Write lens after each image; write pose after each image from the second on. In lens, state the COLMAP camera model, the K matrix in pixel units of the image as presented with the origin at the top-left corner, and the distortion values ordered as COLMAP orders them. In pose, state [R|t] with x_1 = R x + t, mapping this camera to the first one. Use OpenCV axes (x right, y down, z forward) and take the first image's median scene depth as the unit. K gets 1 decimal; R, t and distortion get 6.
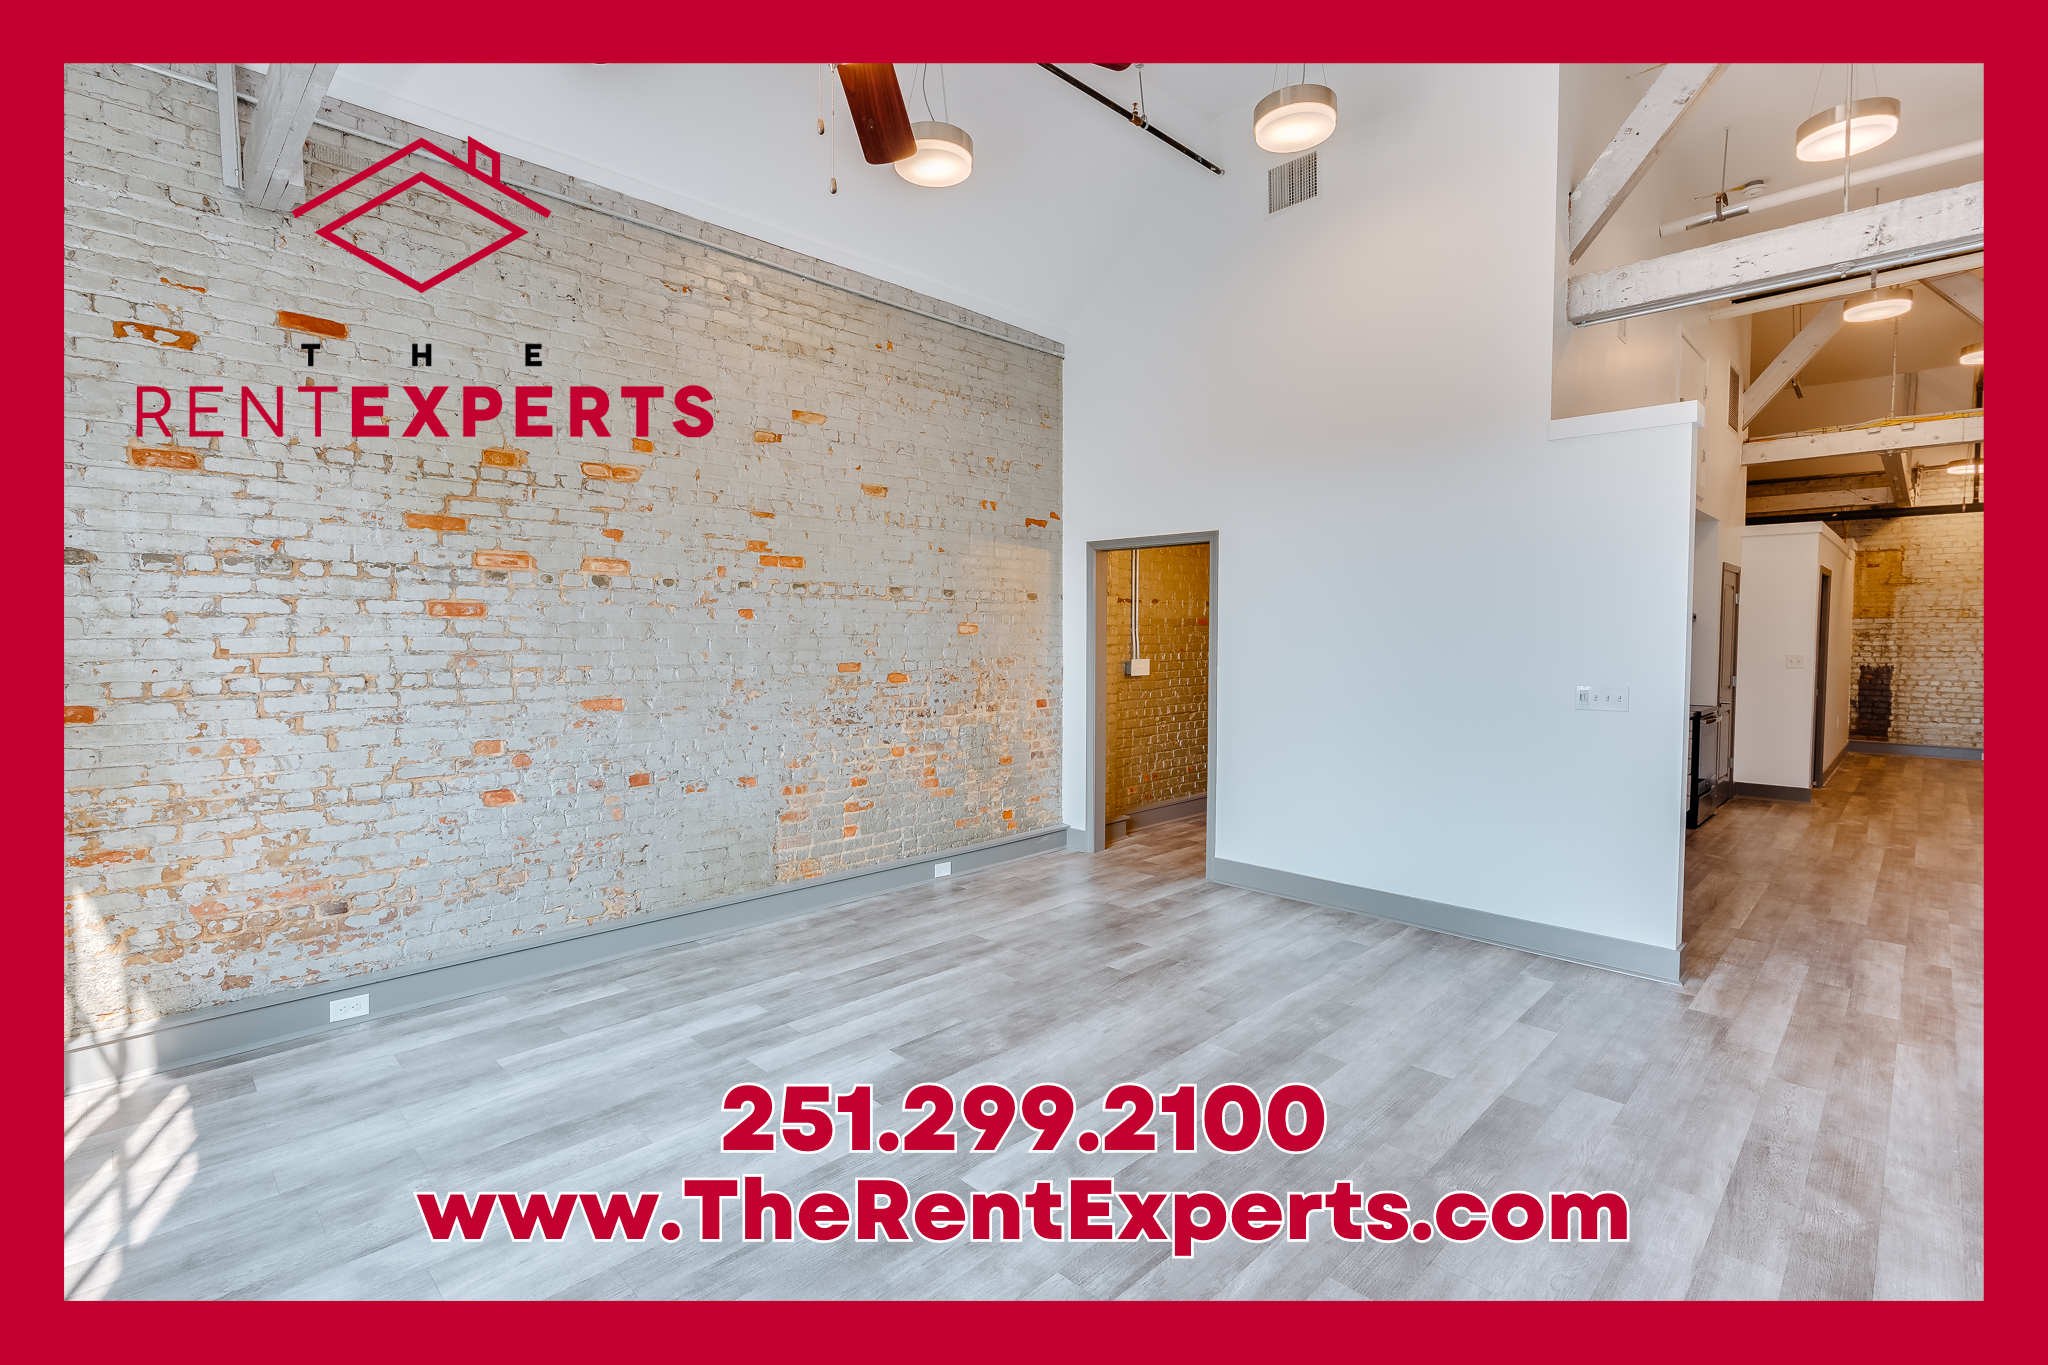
lens RADIAL K [[931.8, 0, 1015.6], [0, 931.8, 645.8], [0, 0, 1]] dist [-0.002727, 0.000303]
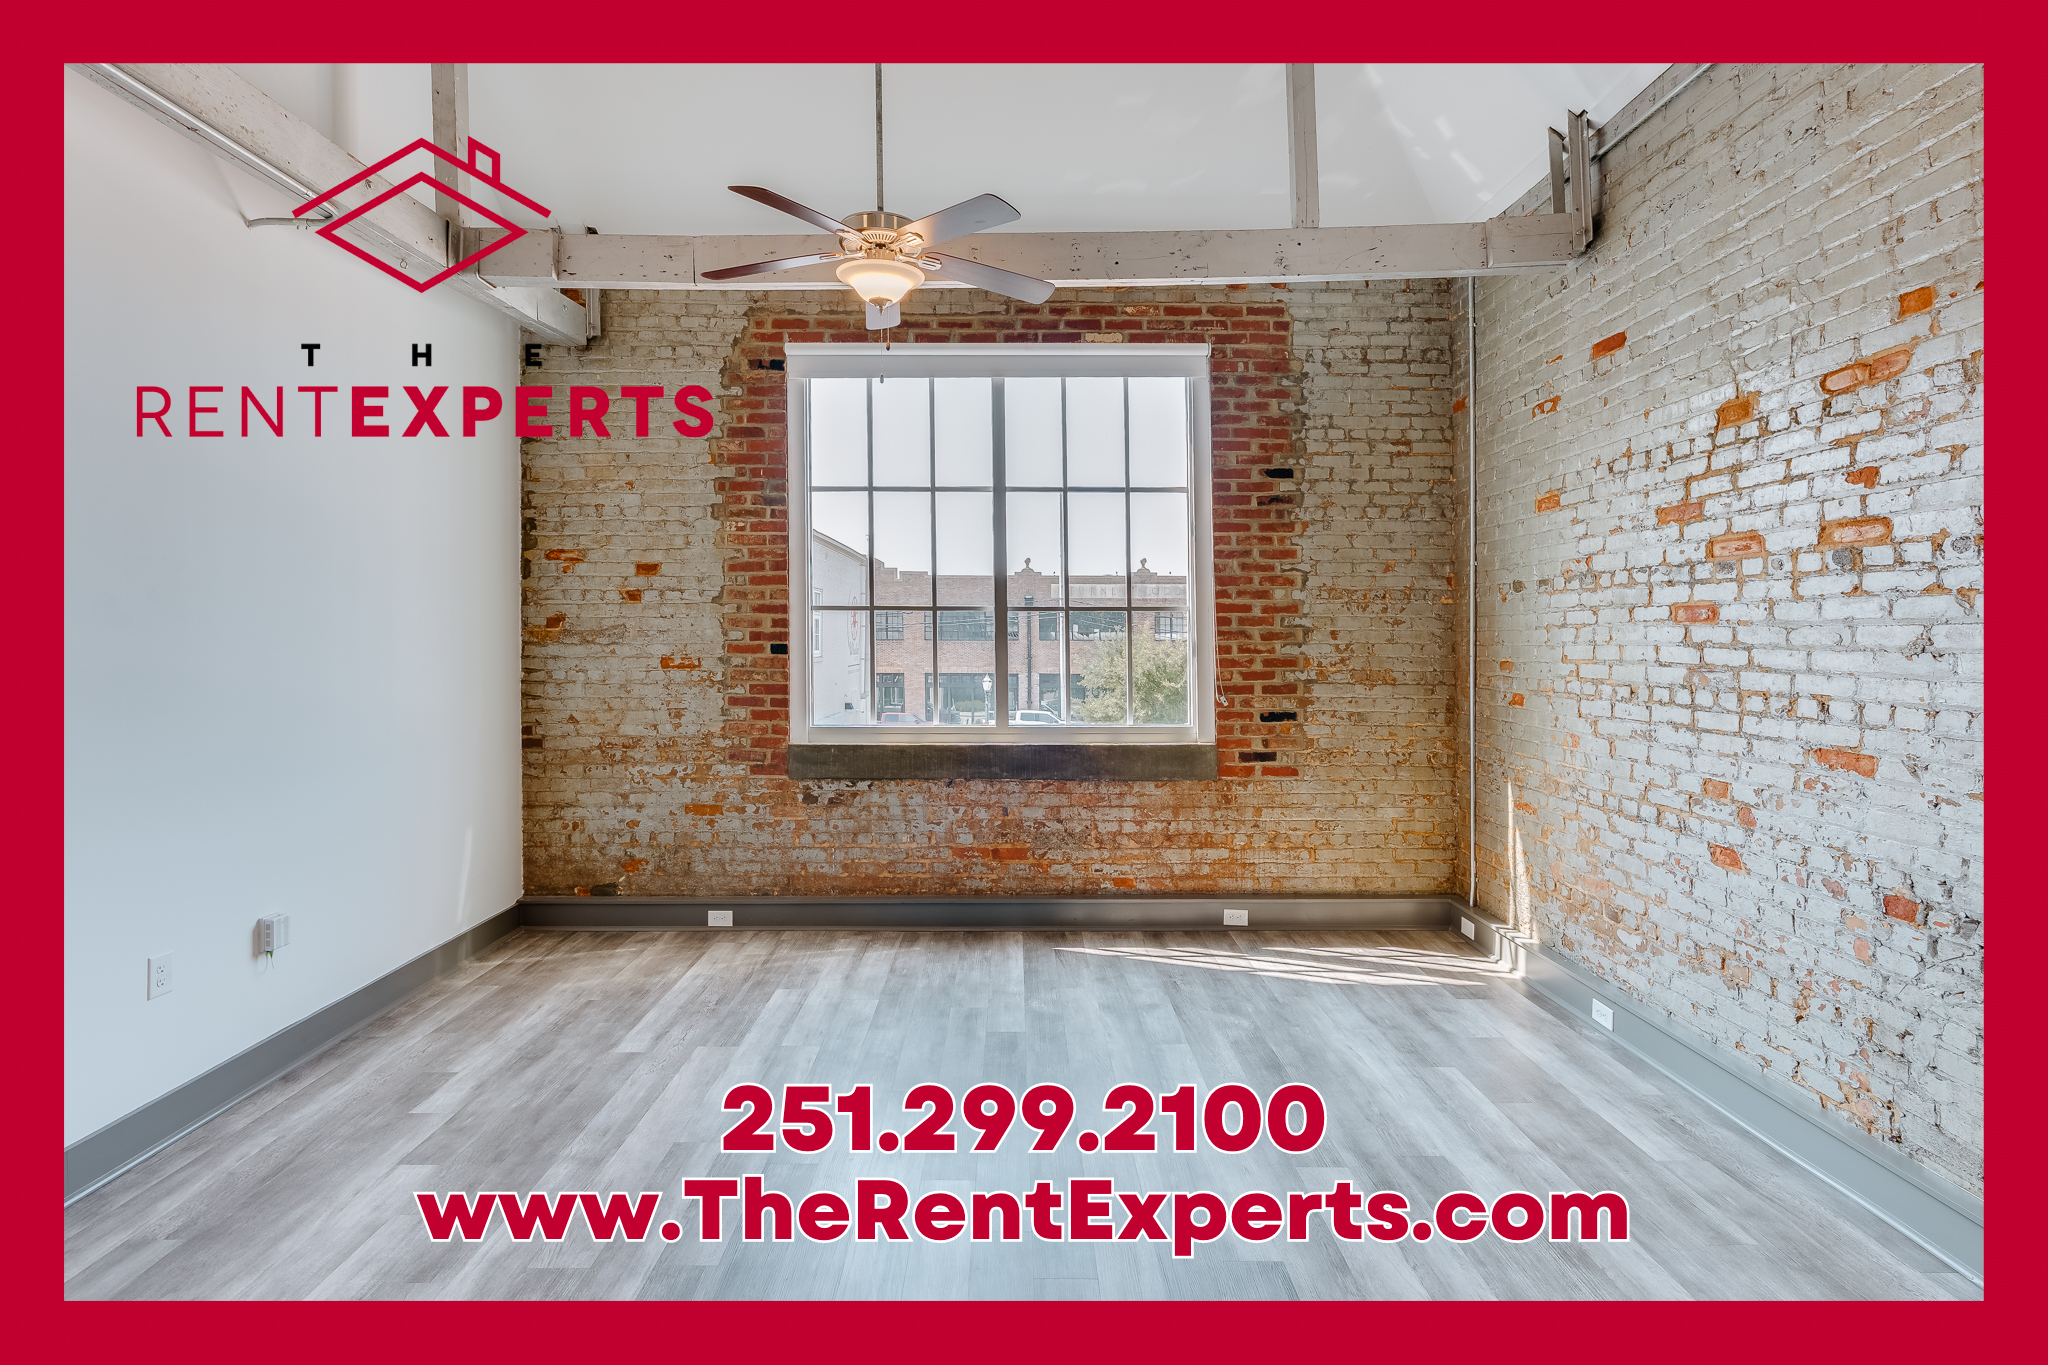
lens RADIAL K [[931.8, 0, 1015.6], [0, 931.8, 645.8], [0, 0, 1]] dist [-0.002727, 0.000303]
pose [[-0.703701, 0.000982, -0.710495, 0.414258], [-0.016769, 0.999698, 0.017991, -0.015396], [0.710298, 0.024574, -0.703472, 1.163620]]
